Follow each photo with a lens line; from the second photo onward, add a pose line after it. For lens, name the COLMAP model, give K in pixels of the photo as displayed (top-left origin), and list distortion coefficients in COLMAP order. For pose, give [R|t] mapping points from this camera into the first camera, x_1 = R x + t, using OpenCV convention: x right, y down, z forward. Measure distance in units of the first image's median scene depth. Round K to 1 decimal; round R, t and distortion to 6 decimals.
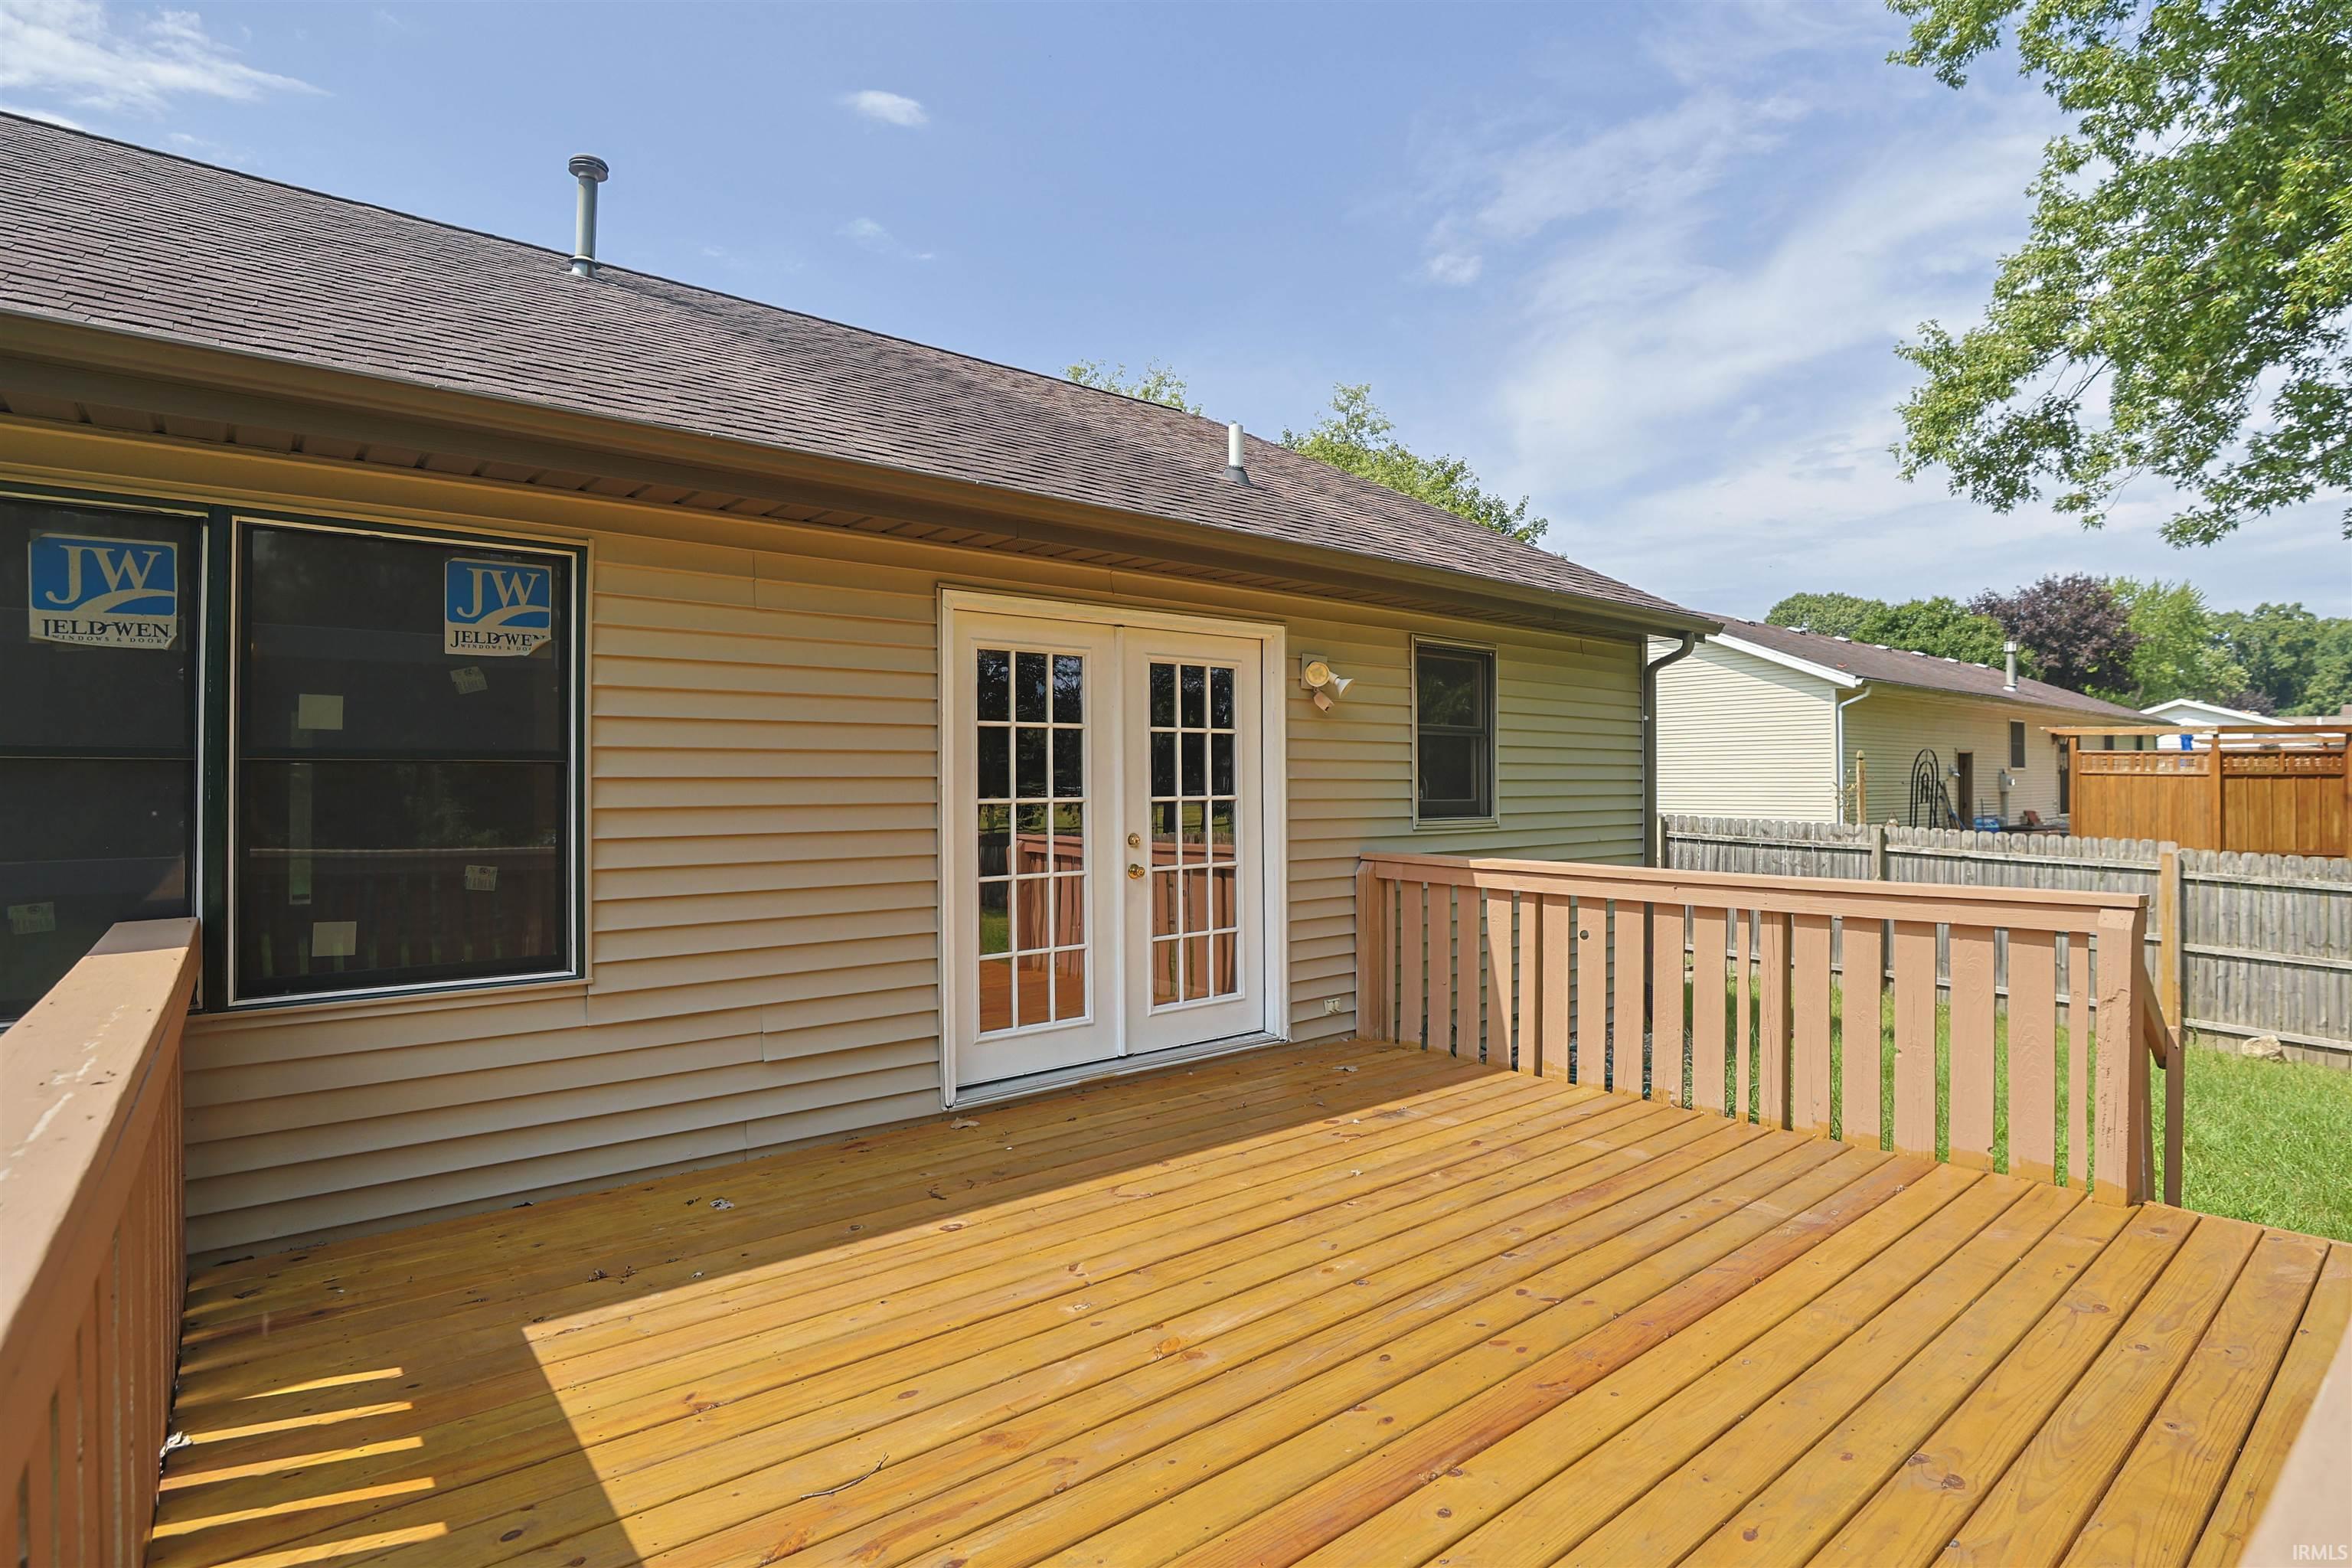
lens RADIAL K [[1155.2, 0, 1176.0], [0, 1155.2, 784.0], [0, 0, 1]] dist [-0.025955, 0.000422]
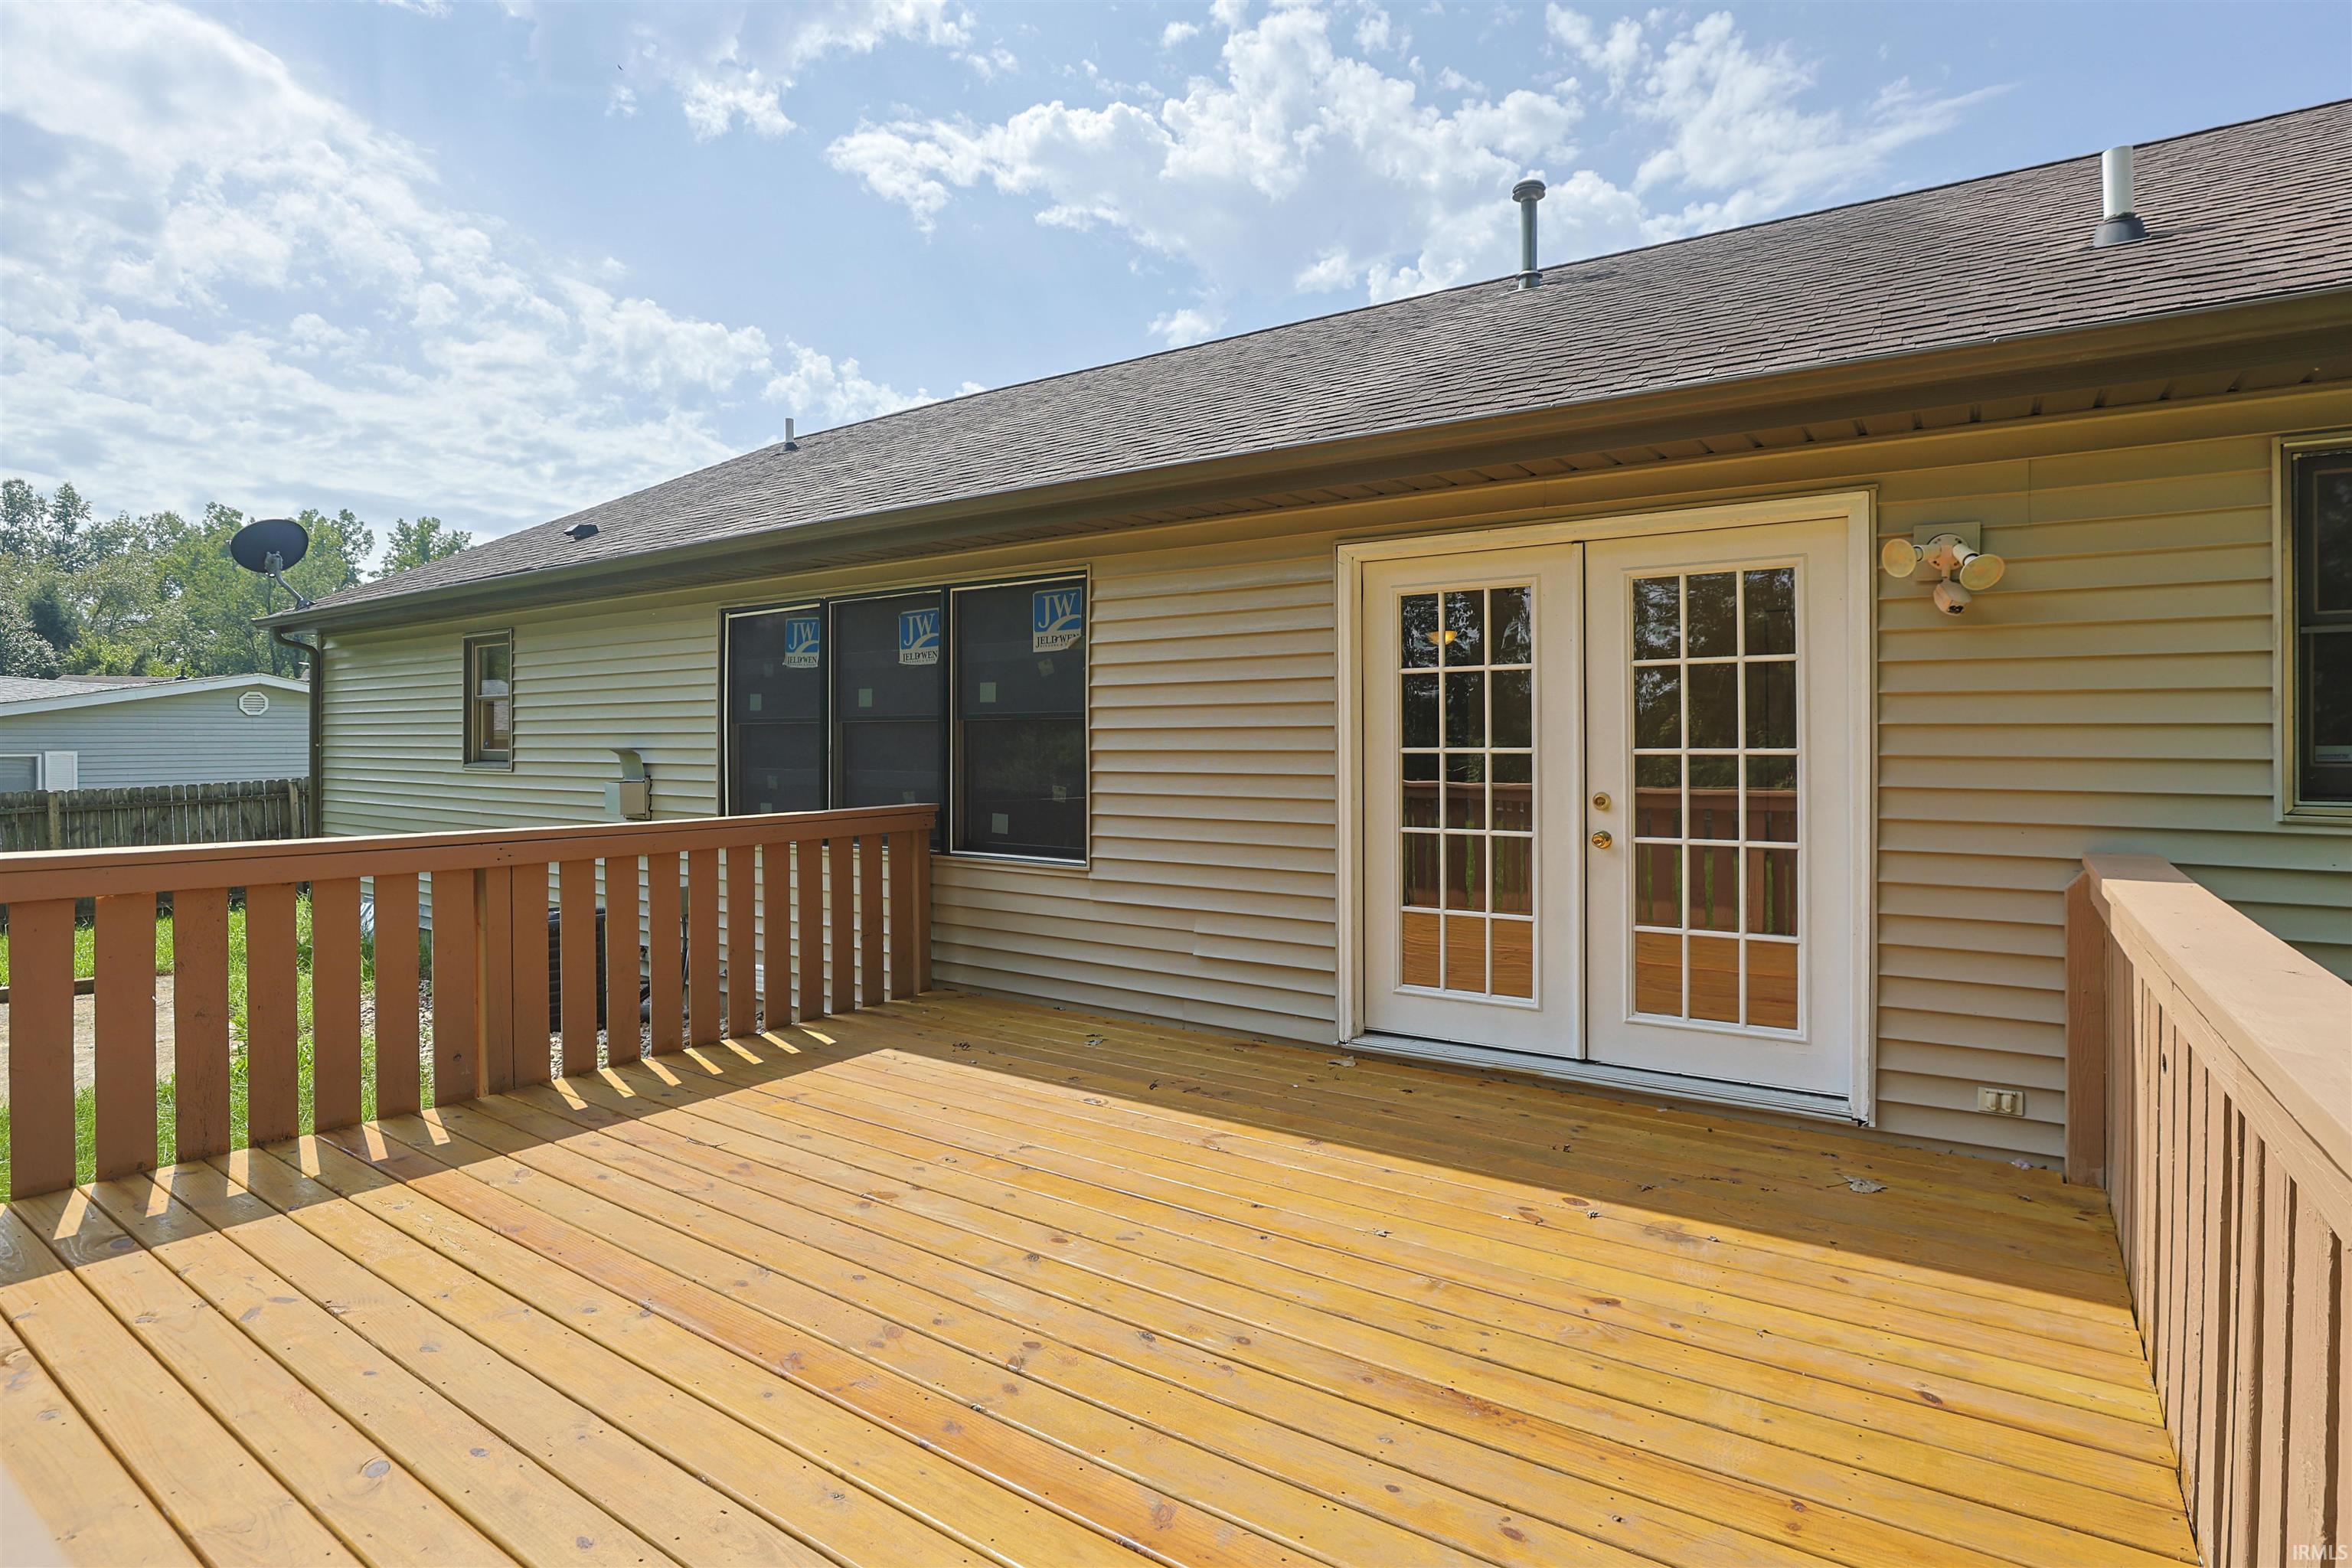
lens RADIAL K [[1116.3, 0, 1233.2], [0, 1116.3, 757.2], [0, 0, 1]] dist [-0.043728, 0.000316]
pose [[0.321560, 0.021370, -0.946648, 0.686878], [0.002536, 0.999722, 0.023430, -0.001792], [0.946886, -0.009935, 0.321417, 0.555820]]
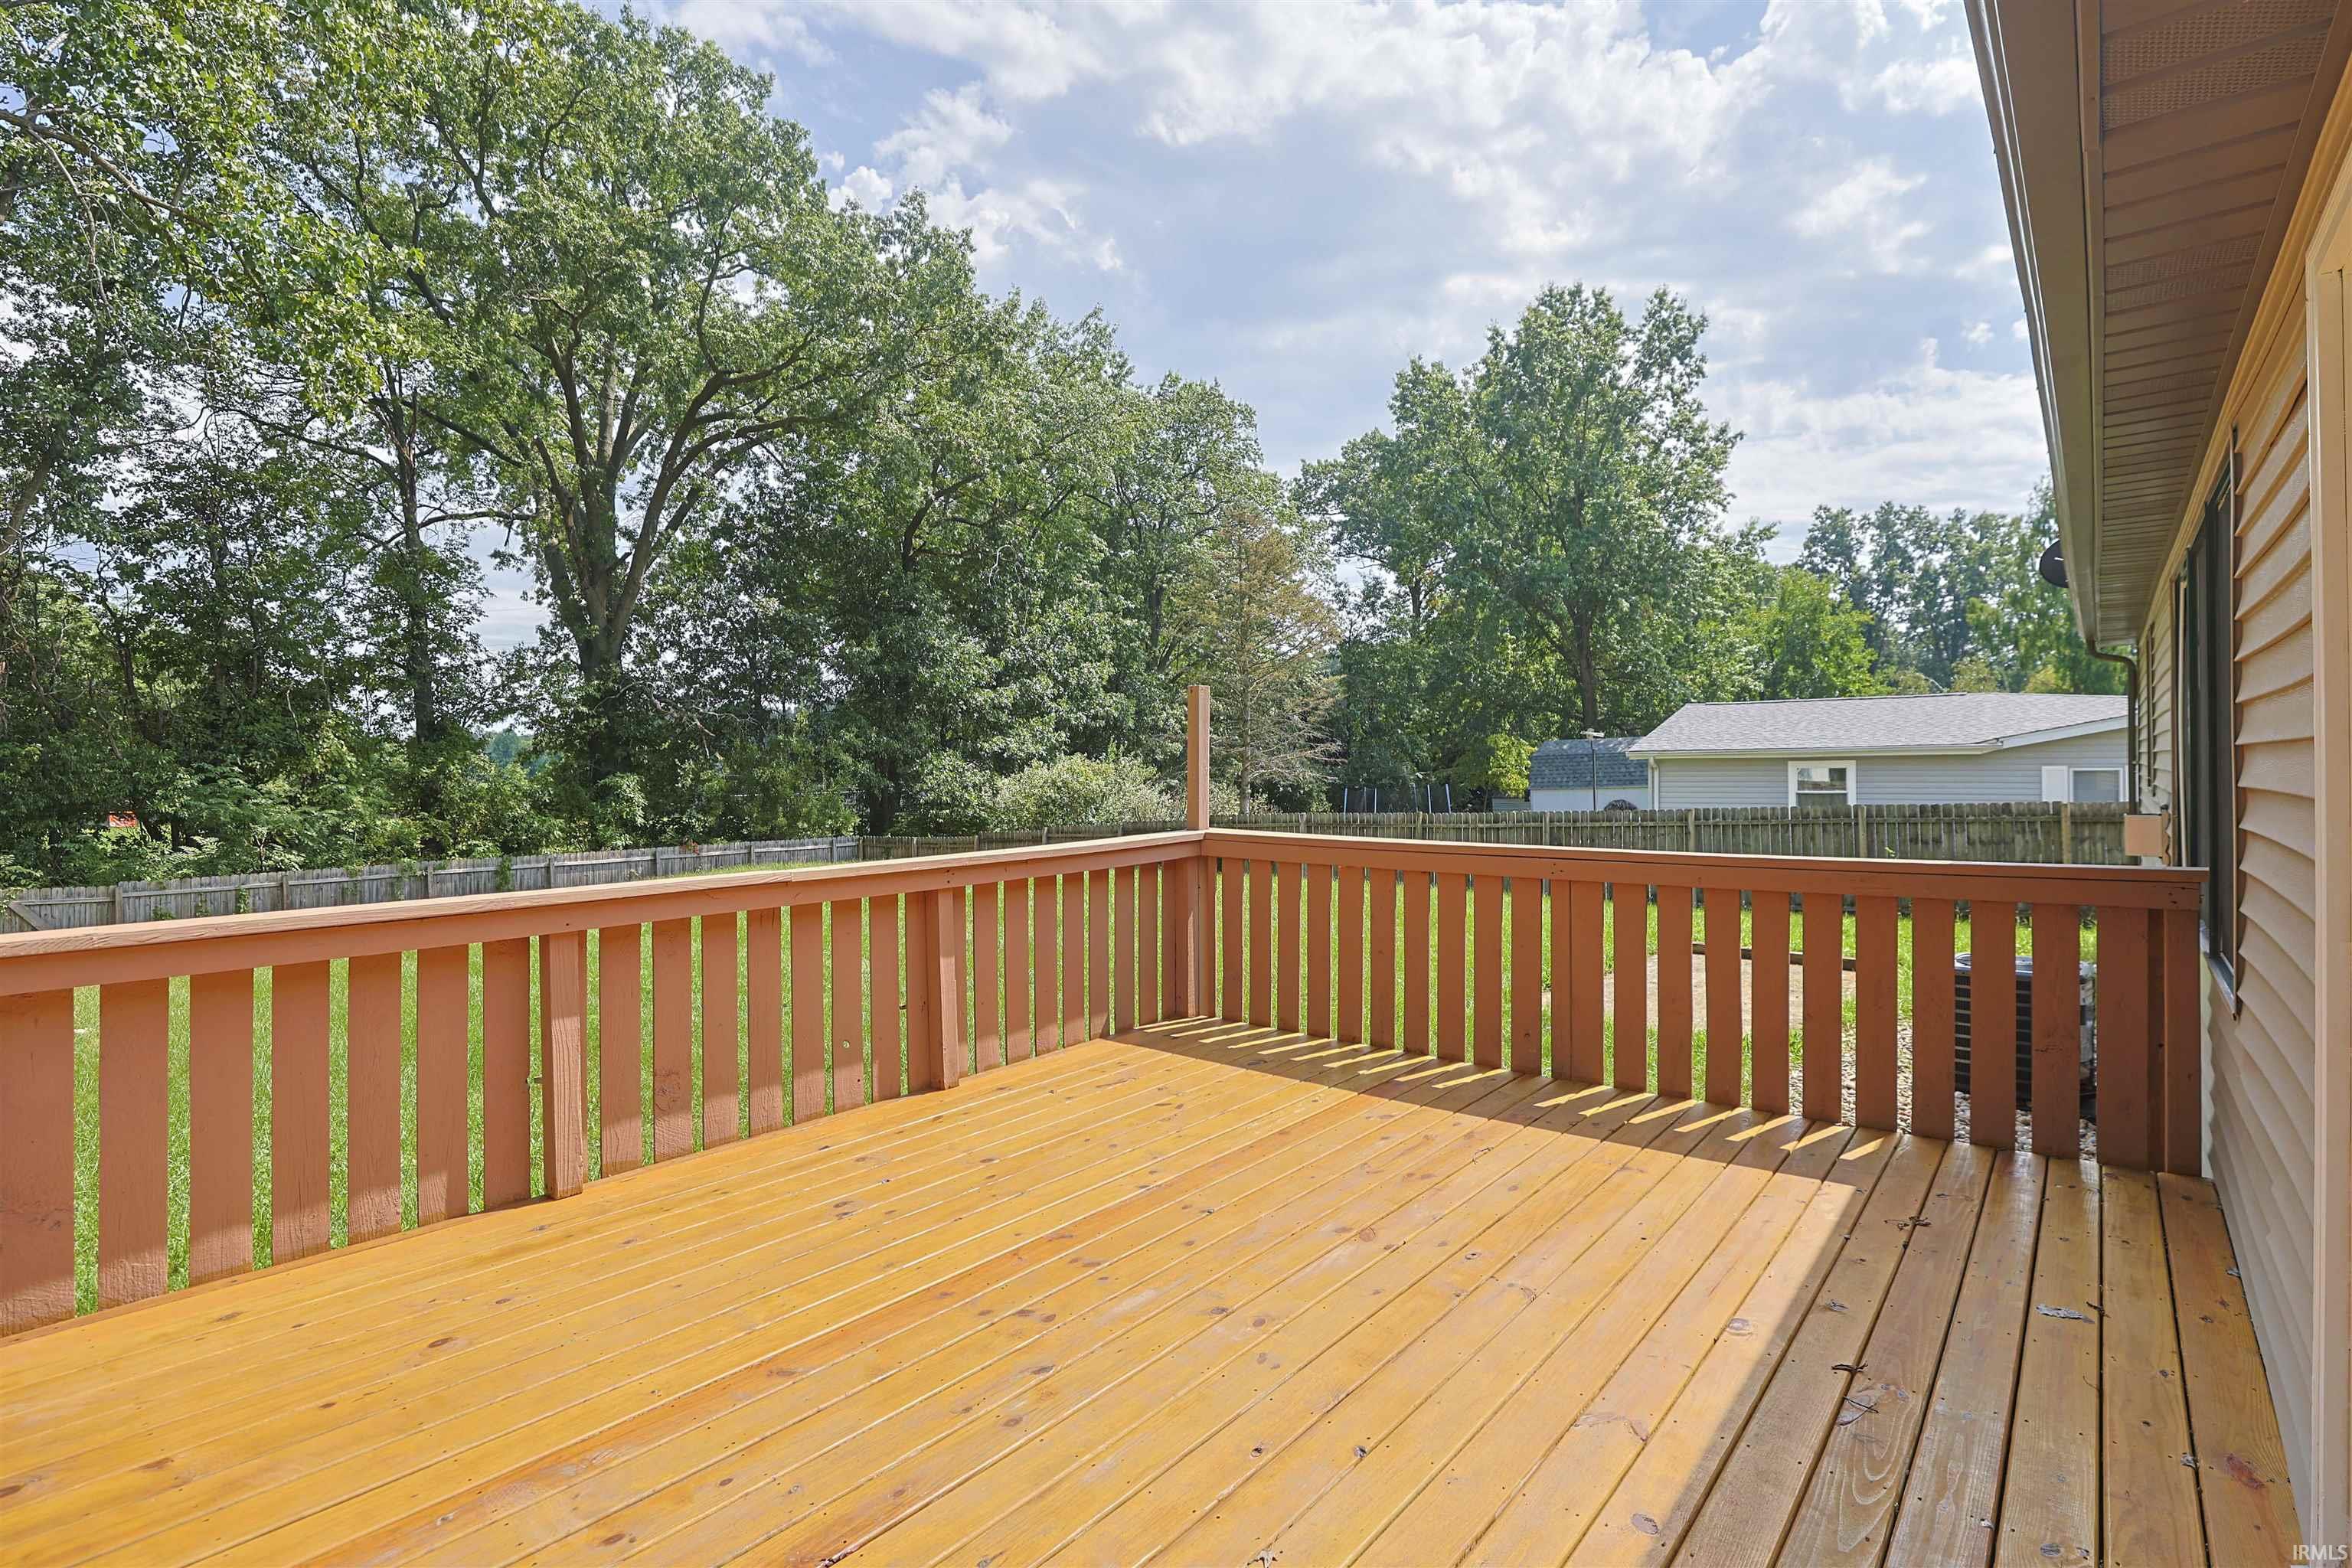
lens RADIAL K [[1155.2, 0, 1176.0], [0, 1155.2, 784.0], [0, 0, 1]] dist [-0.025955, 0.000422]
pose [[-0.981241, 0.028981, -0.190594, 0.231326], [0.028665, 0.999579, 0.004414, 0.001350], [0.190642, -0.001133, -0.981659, 1.218327]]
